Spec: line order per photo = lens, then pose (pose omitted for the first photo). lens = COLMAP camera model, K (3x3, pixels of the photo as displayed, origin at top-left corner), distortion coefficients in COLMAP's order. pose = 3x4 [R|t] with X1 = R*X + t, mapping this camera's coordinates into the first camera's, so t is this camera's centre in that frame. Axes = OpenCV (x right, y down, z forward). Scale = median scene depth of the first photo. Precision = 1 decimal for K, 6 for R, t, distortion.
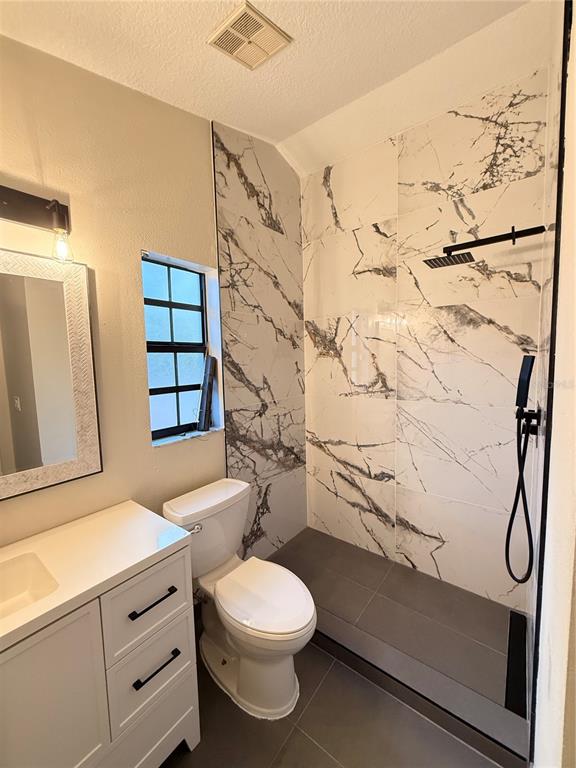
lens RADIAL K [[305.9, 0, 289.9], [0, 305.9, 384.8], [0, 0, 1]] dist [-0.000347, -0.001248]
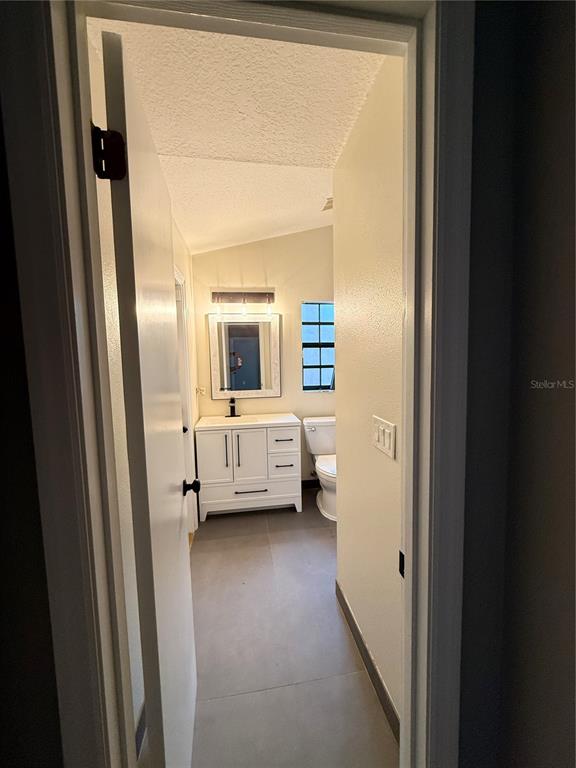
lens RADIAL K [[305.9, 0, 285.0], [0, 305.9, 385.1], [0, 0, 1]] dist [-0.000347, -0.001248]
pose [[0.721262, 0.056392, -0.690363, 0.935466], [-0.052968, 0.998252, 0.026202, 0.106312], [0.690634, 0.017669, 0.722989, -0.639802]]
